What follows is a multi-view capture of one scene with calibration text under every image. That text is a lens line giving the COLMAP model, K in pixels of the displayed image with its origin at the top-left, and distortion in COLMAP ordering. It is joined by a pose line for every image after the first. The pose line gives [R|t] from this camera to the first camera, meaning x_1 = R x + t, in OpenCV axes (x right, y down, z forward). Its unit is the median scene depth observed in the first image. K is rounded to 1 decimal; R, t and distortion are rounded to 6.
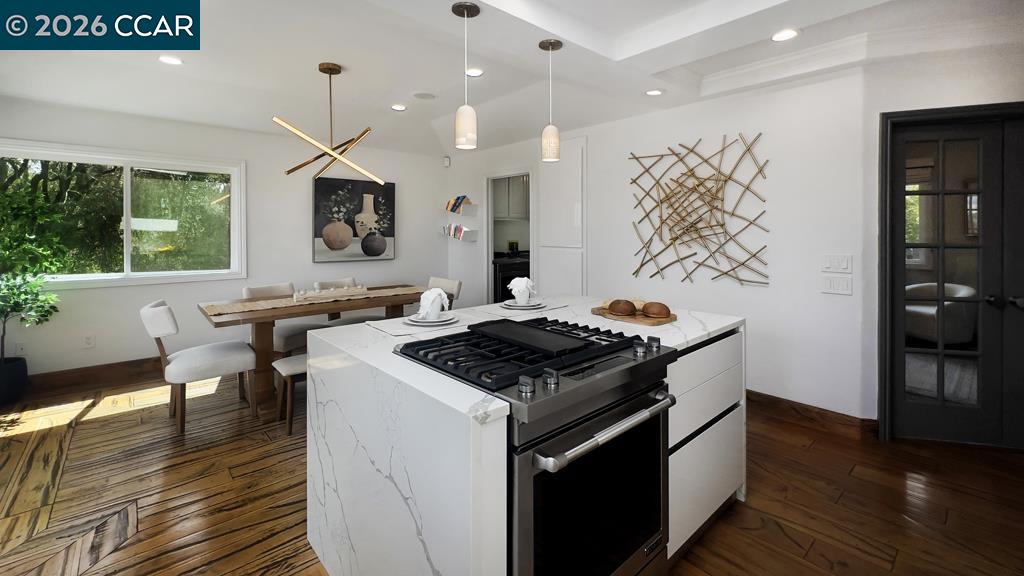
lens RADIAL K [[425.9, 0, 514.2], [0, 425.9, 258.1], [0, 0, 1]] dist [-0.010381, 0.000027]
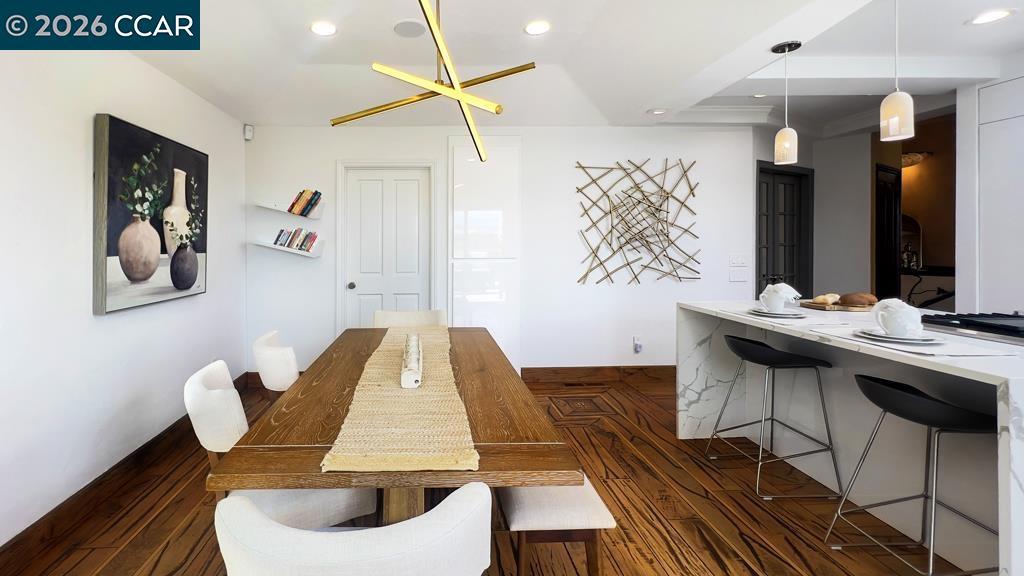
lens RADIAL K [[425.9, 0, 514.2], [0, 425.9, 258.1], [0, 0, 1]] dist [-0.010381, 0.000027]
pose [[0.644826, -0.034127, 0.763567, -0.622921], [0.058176, 0.998296, -0.004512, -0.023703], [-0.762112, 0.047331, 0.645713, 0.484469]]
